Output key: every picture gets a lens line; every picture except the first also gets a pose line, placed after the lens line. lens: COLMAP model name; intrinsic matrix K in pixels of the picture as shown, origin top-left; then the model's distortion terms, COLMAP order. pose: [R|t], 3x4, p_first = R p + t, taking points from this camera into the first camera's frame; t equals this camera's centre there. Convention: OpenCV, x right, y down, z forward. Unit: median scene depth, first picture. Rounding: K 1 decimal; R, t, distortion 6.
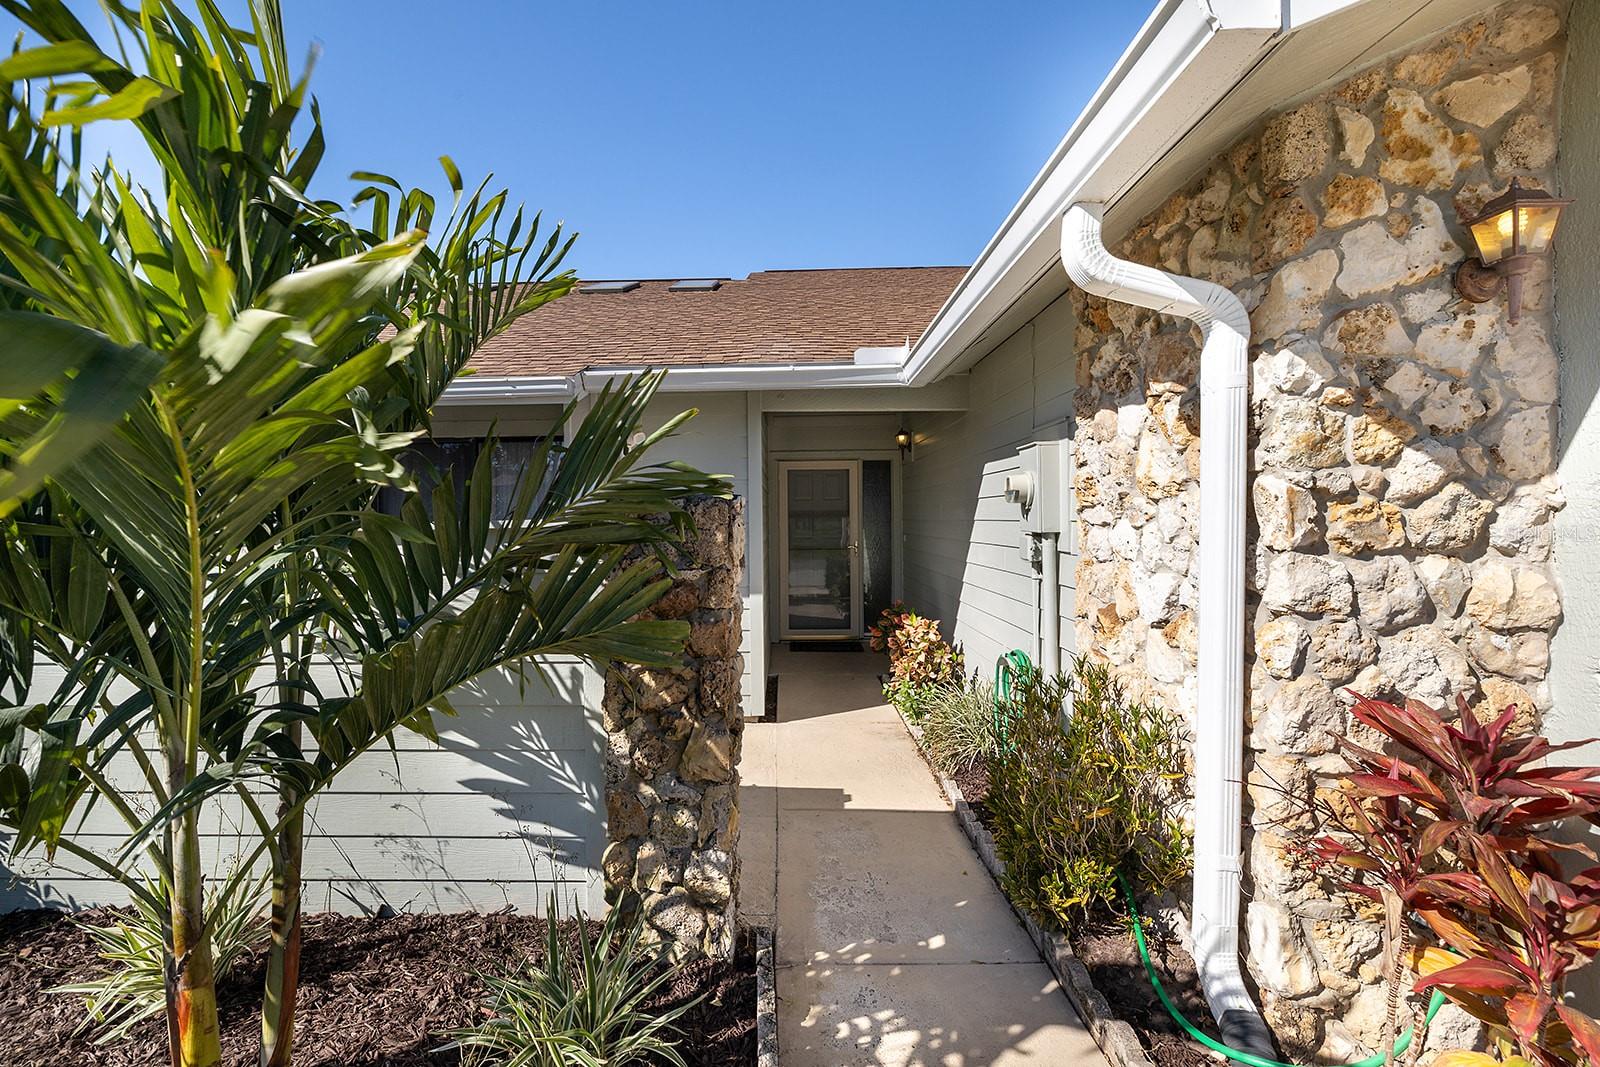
lens RADIAL K [[680.8, 0, 800.0], [0, 680.8, 533.5], [0, 0, 1]] dist [-0.001494, -0.000059]
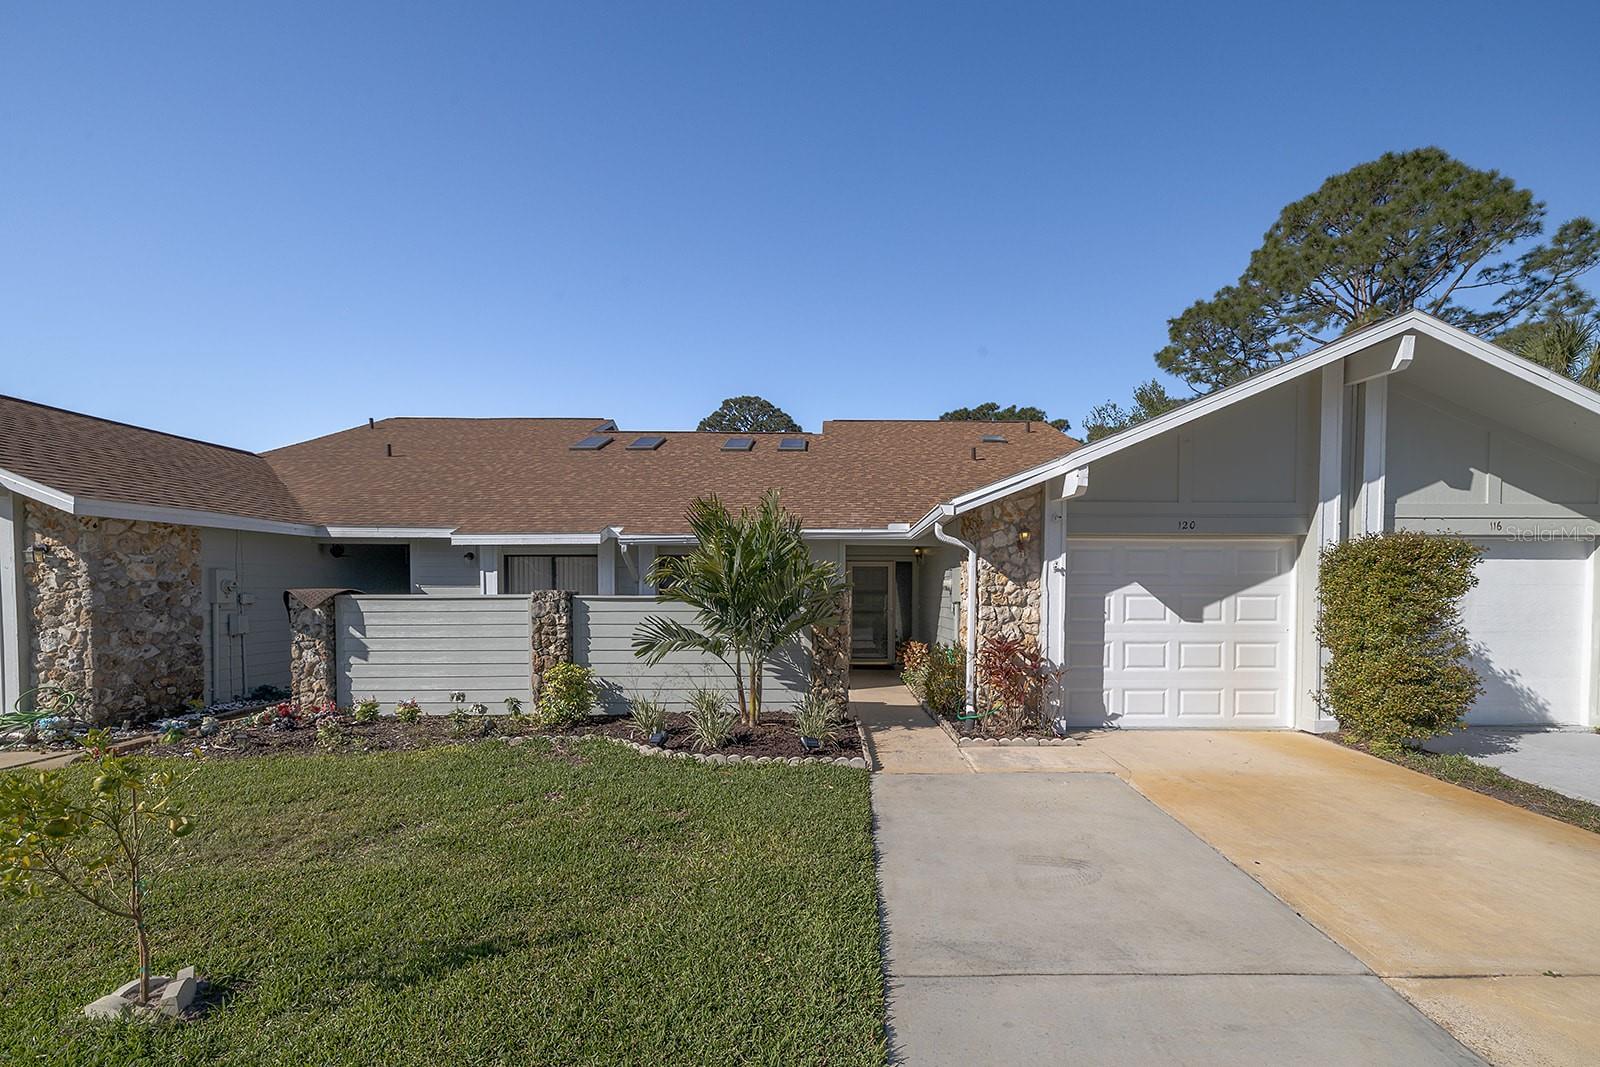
lens RADIAL K [[698.8, 0, 851.6], [0, 698.8, 609.2], [0, 0, 1]] dist [0.000639, 0.000281]
pose [[0.999890, 0.011401, 0.009450, -0.159040], [-0.011416, 0.999934, 0.001492, 0.054659], [-0.009432, -0.001600, 0.999954, -3.423009]]
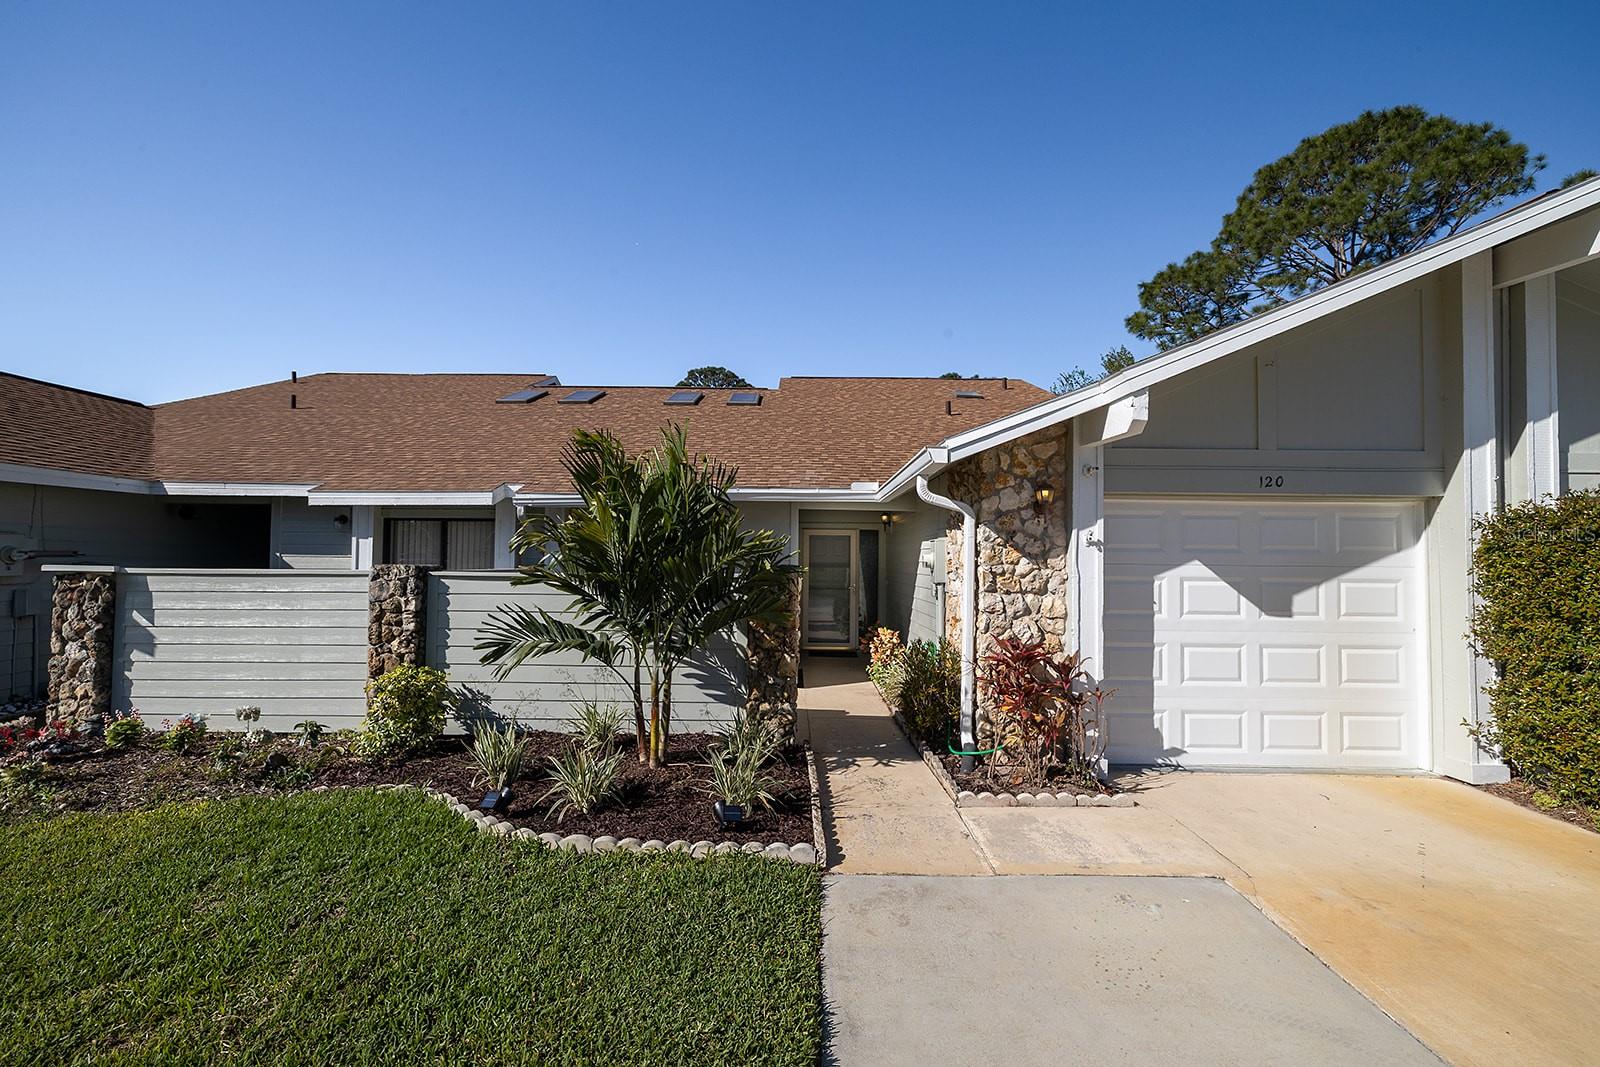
lens RADIAL K [[668.0, 0, 800.0], [0, 668.0, 533.5], [0, 0, 1]] dist [0.000866, 0.000084]
pose [[0.999735, 0.019212, -0.012708, -0.086127], [-0.019939, 0.998013, -0.059779, -0.038508], [0.011534, 0.060016, 0.998131, -2.034348]]
